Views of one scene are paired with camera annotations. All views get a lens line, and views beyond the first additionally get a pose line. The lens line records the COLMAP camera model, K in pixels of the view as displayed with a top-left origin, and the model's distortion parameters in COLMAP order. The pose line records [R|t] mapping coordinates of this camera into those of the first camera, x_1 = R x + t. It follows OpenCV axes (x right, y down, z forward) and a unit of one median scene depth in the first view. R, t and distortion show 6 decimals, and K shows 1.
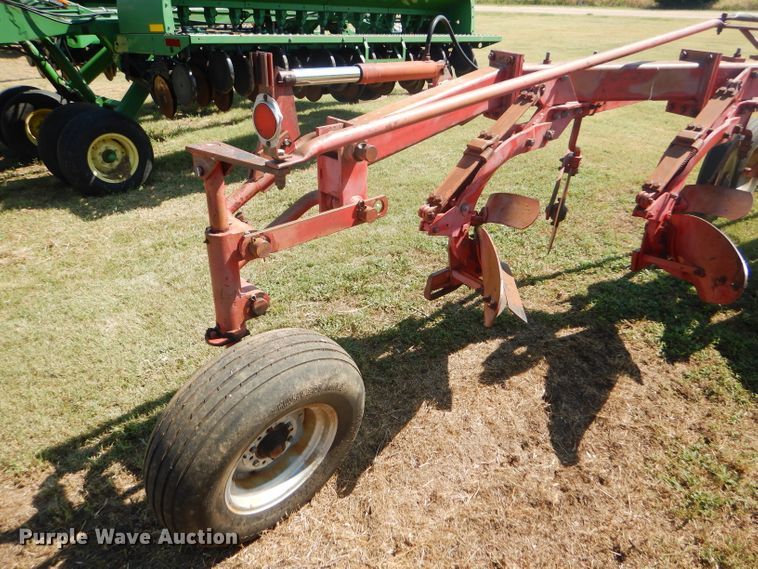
lens RADIAL K [[529.2, 0, 378.9], [0, 529.2, 277.7], [0, 0, 1]] dist [-0.000087, 0.002316]
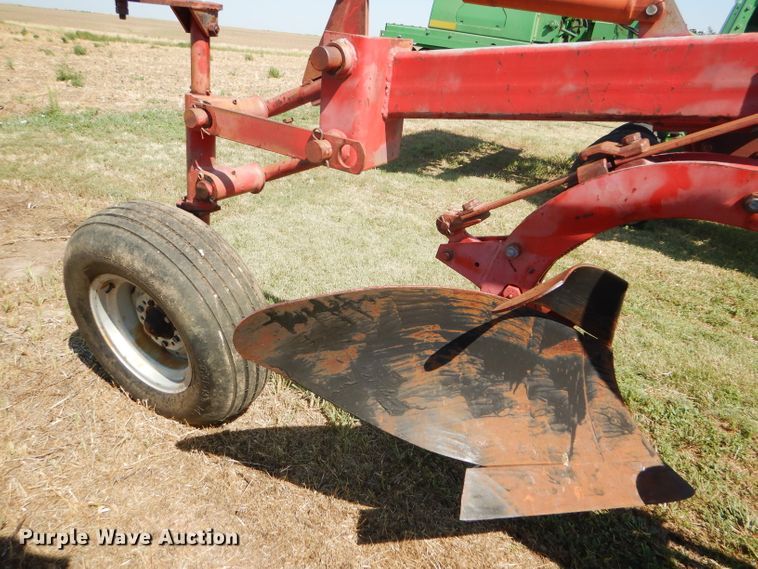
lens RADIAL K [[529.2, 0, 378.9], [0, 529.2, 277.7], [0, 0, 1]] dist [-0.000087, 0.002316]
pose [[0.291533, 0.423655, -0.857628, 0.660972], [-0.533589, 0.816147, 0.221781, -0.169596], [0.793909, 0.392964, 0.463991, 0.785415]]
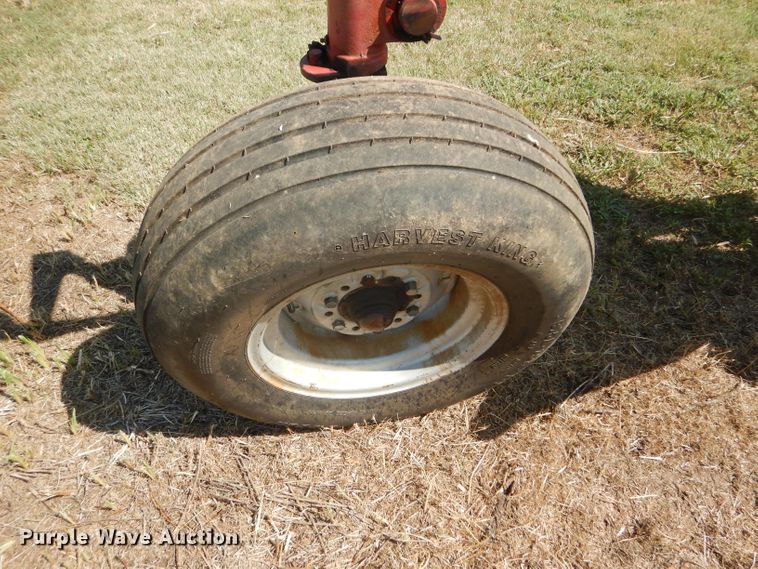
lens RADIAL K [[529.2, 0, 378.9], [0, 529.2, 277.7], [0, 0, 1]] dist [-0.000087, 0.002316]
pose [[0.822399, 0.397197, -0.407302, 0.008099], [-0.257895, 0.898428, 0.355413, 0.091656], [0.507100, -0.187250, 0.841301, 0.524272]]
